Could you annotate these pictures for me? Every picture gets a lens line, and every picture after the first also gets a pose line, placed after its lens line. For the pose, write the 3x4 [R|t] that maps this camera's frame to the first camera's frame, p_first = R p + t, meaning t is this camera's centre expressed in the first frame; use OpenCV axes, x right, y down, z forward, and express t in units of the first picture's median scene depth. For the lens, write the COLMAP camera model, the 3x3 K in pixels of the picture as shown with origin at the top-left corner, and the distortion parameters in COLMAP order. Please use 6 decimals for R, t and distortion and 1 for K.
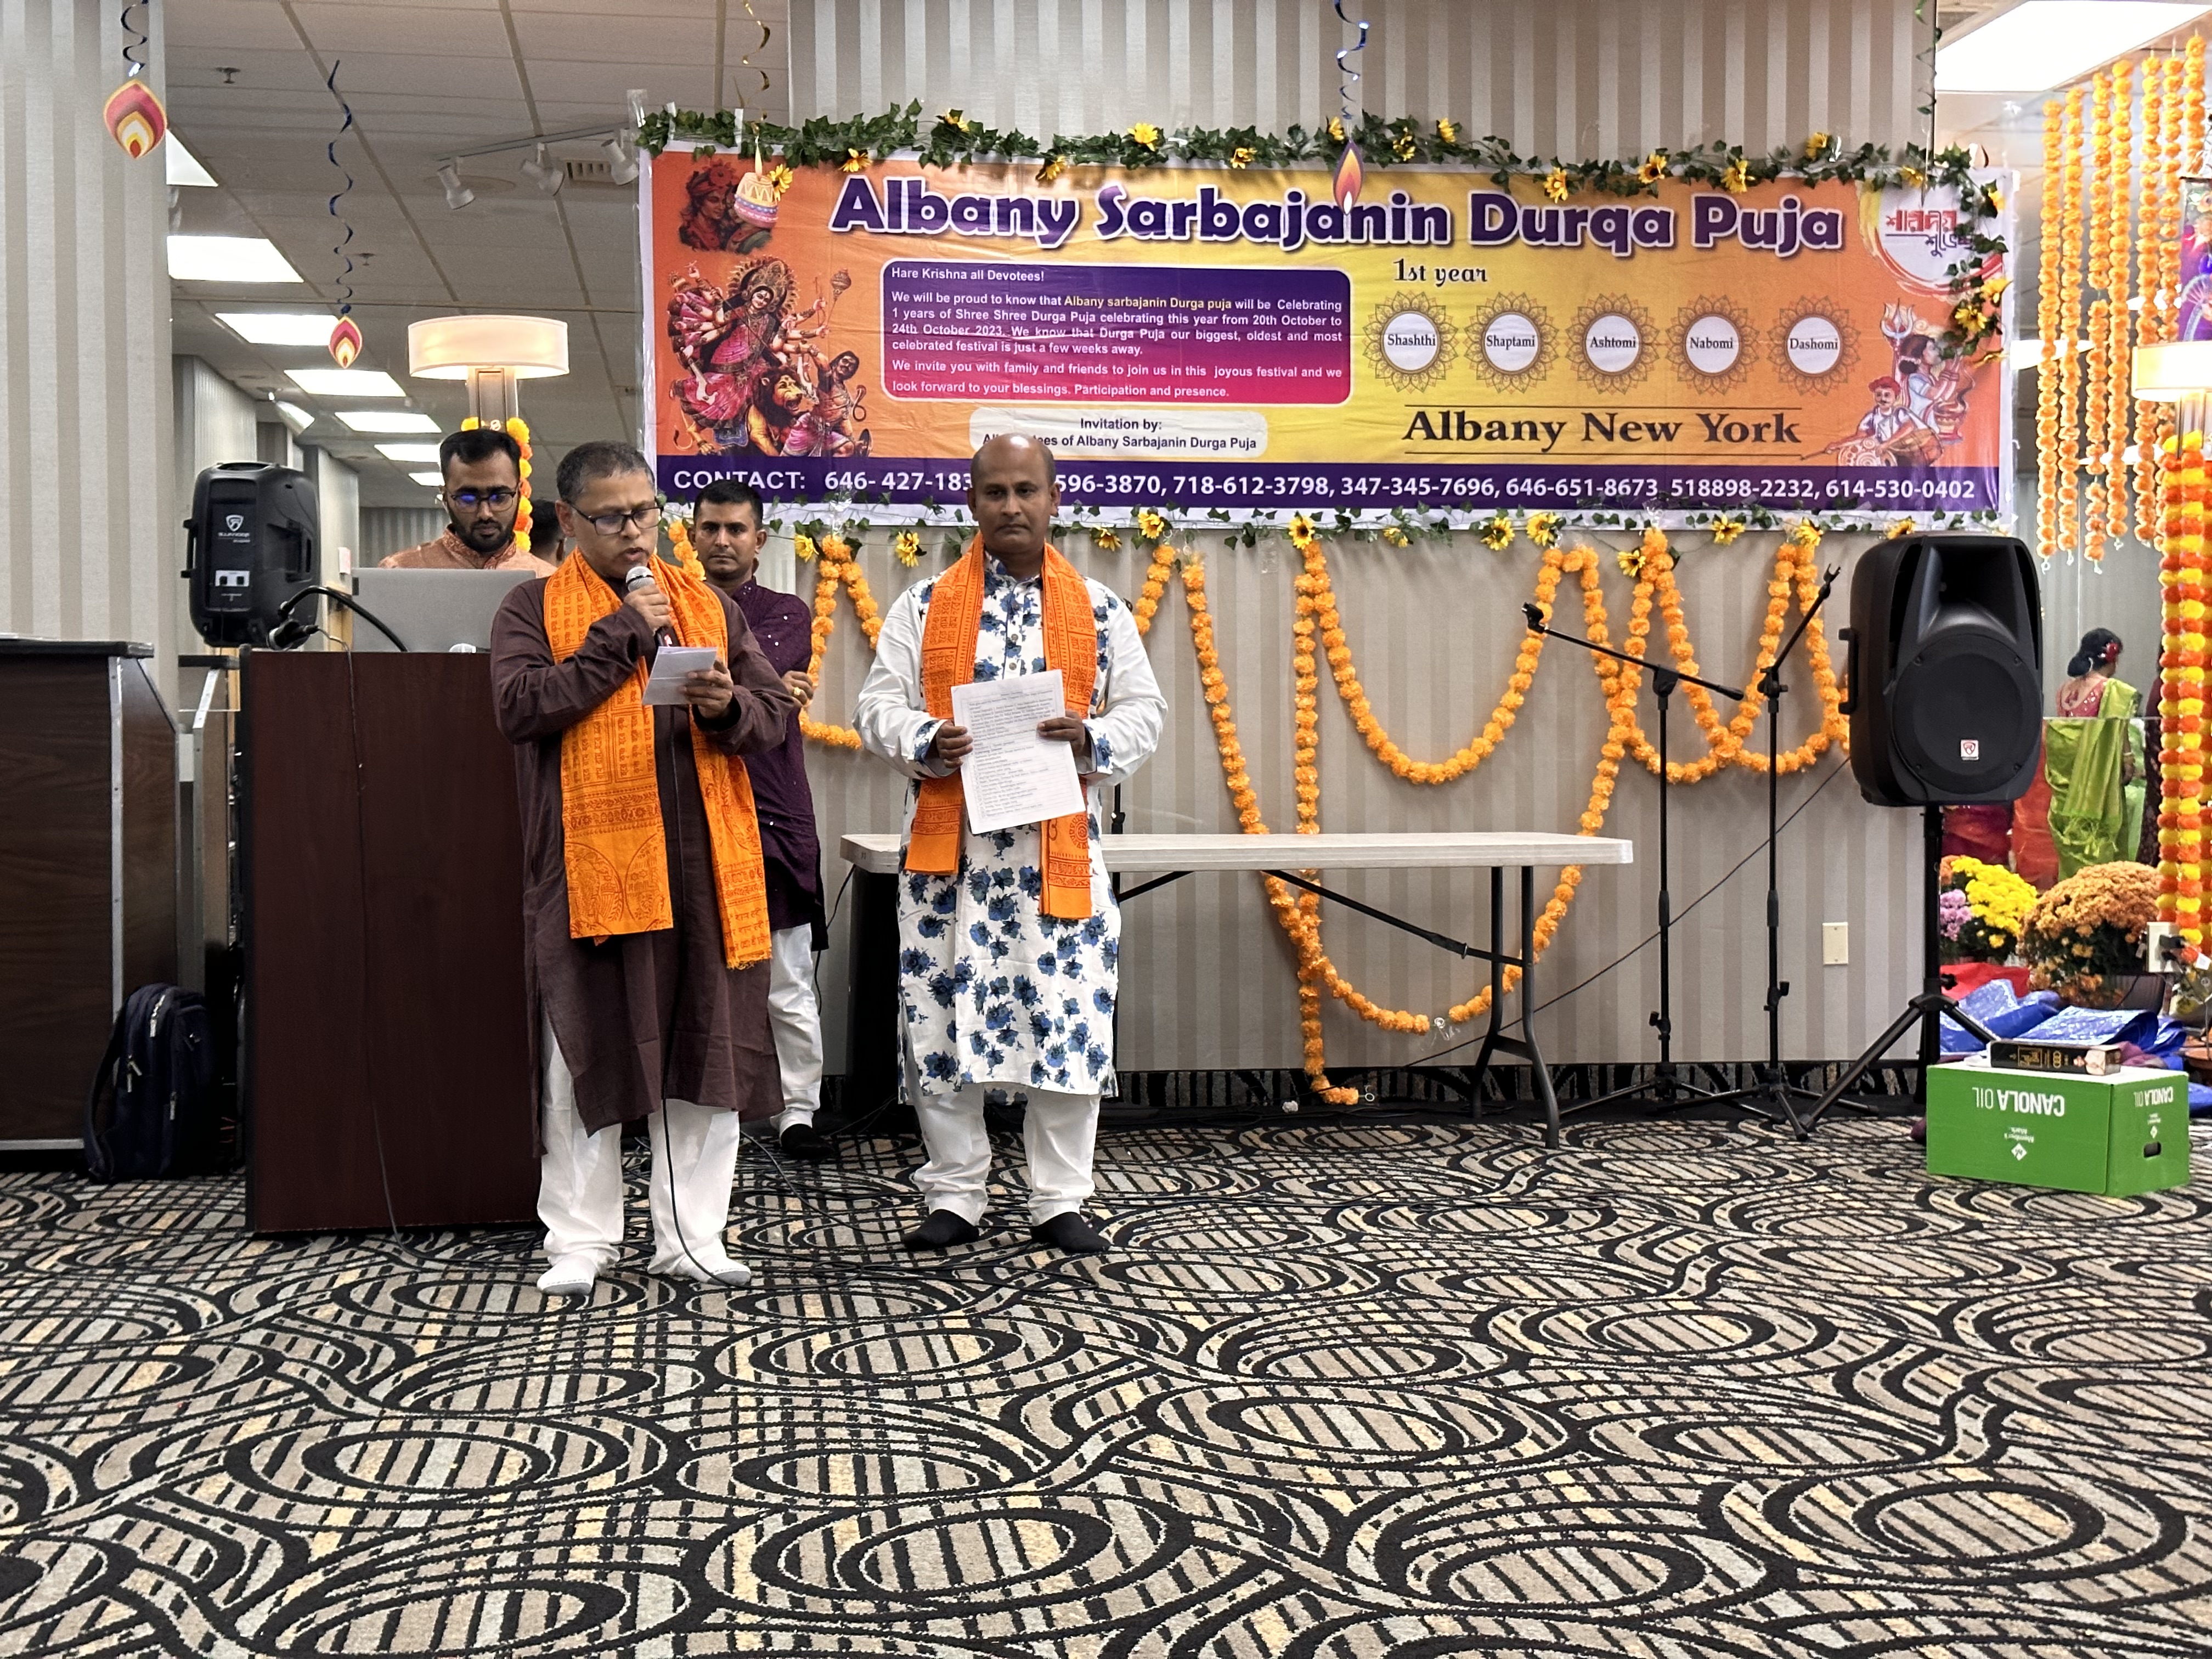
lens RADIAL K [[3117.5, 0, 1122.4], [0, 3117.5, 807.0], [0, 0, 1]] dist [0.167418, -0.307237]
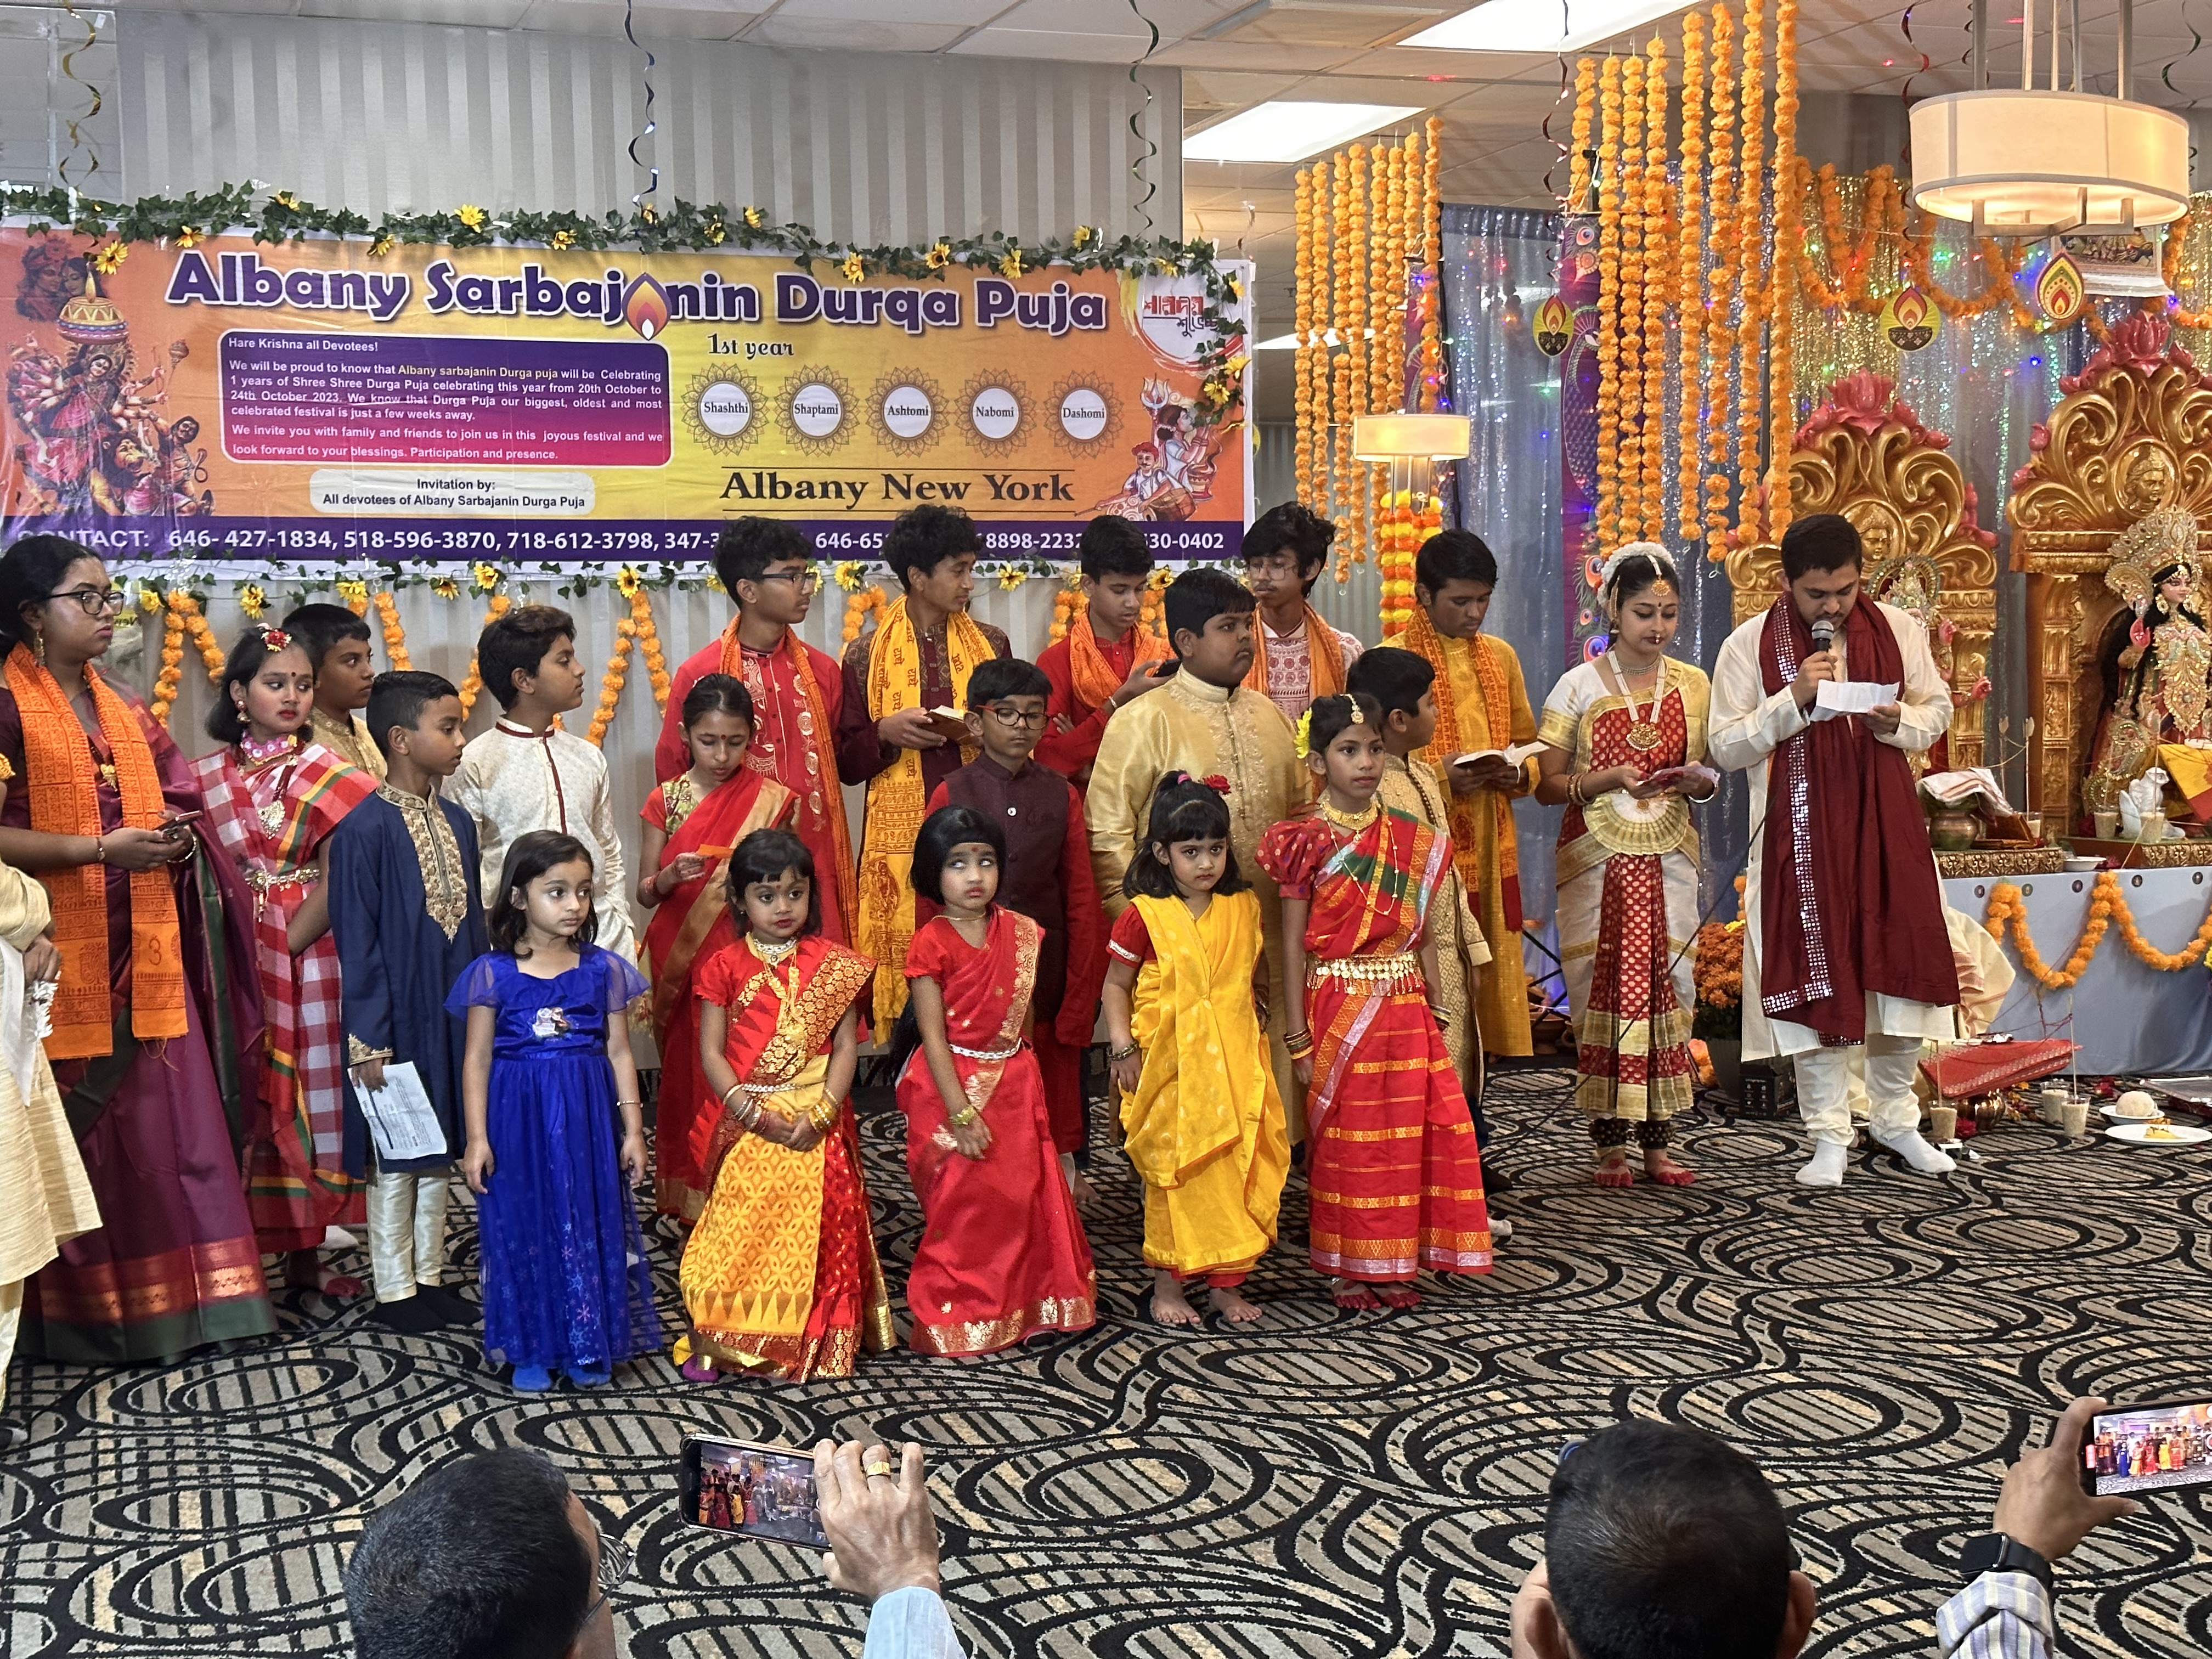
lens RADIAL K [[3116.3, 0, 1121.0], [0, 3116.3, 830.2], [0, 0, 1]] dist [0.169885, -0.350797]
pose [[0.981916, -0.021501, 0.188094, 0.018563], [0.013840, 0.999024, 0.041951, -0.045641], [-0.188812, -0.038589, 0.981255, -0.116660]]
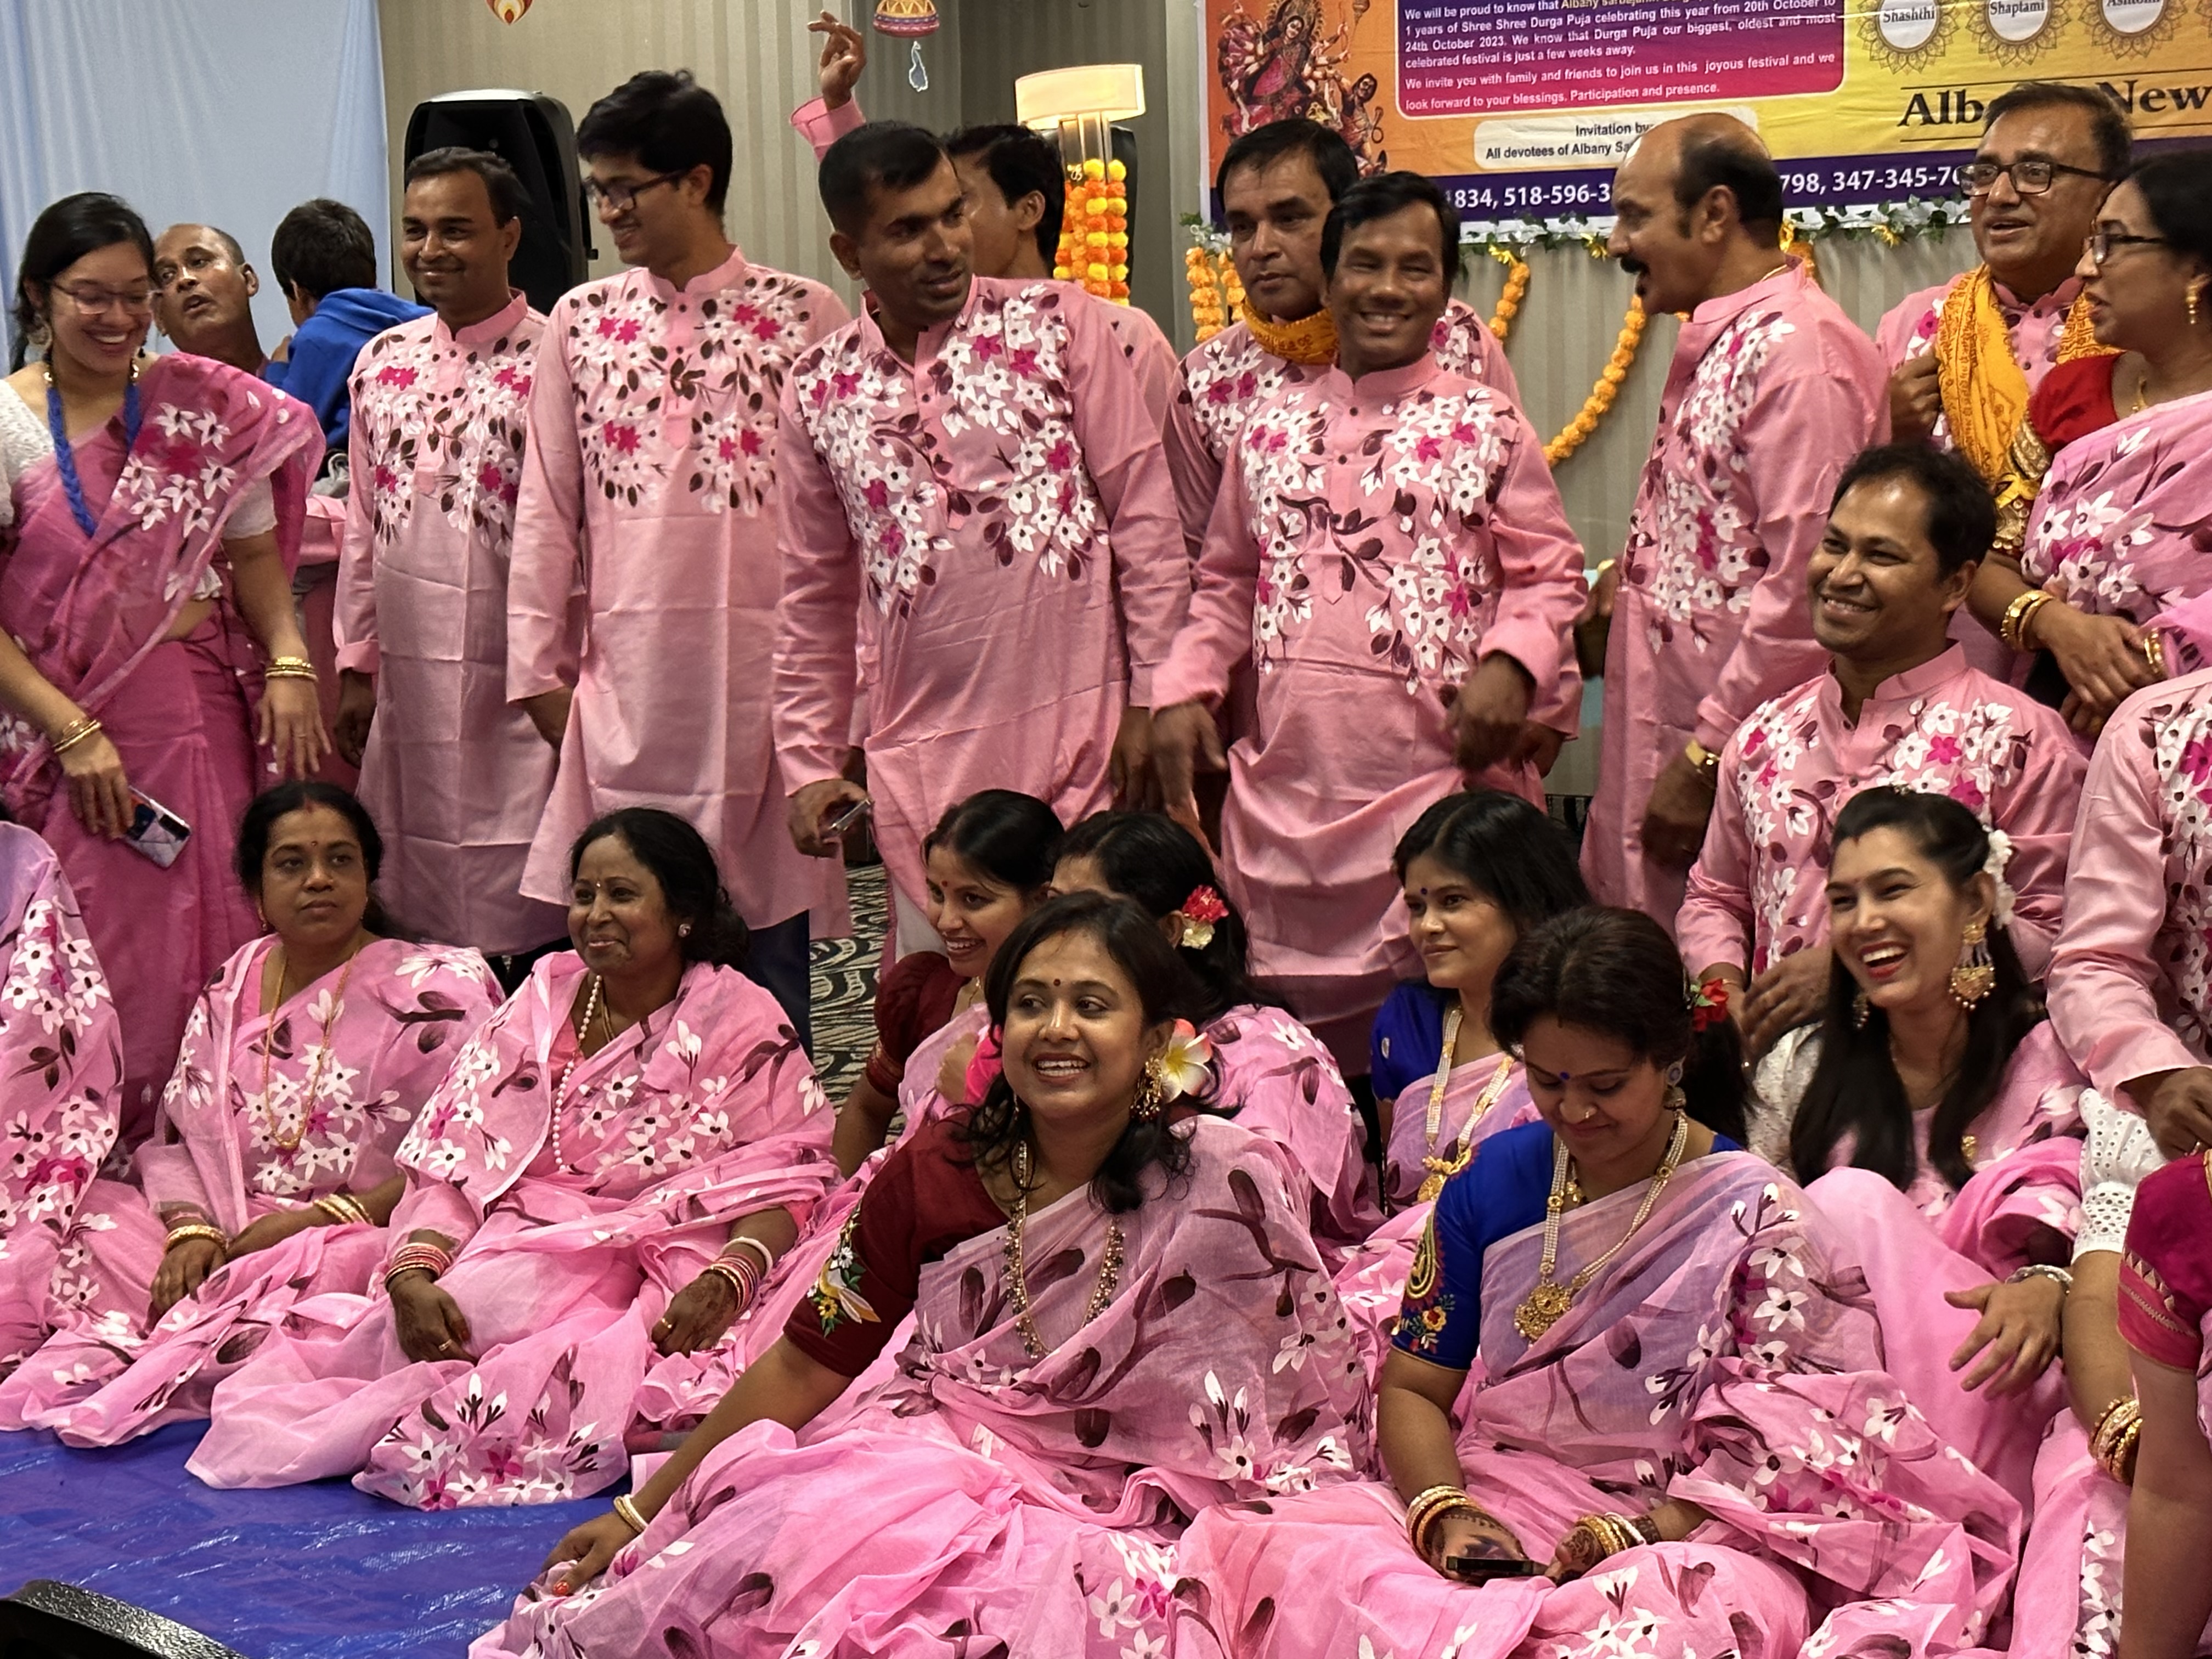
lens RADIAL K [[4015.3, 0, 1106.0], [0, 4015.3, 829.5], [0, 0, 1]] dist [0.129592, -0.109734]
pose [[0.758745, 0.064689, -0.648167, 0.707368], [0.011152, 0.993621, 0.112221, -0.049537], [0.651292, -0.092376, 0.753184, -0.062198]]
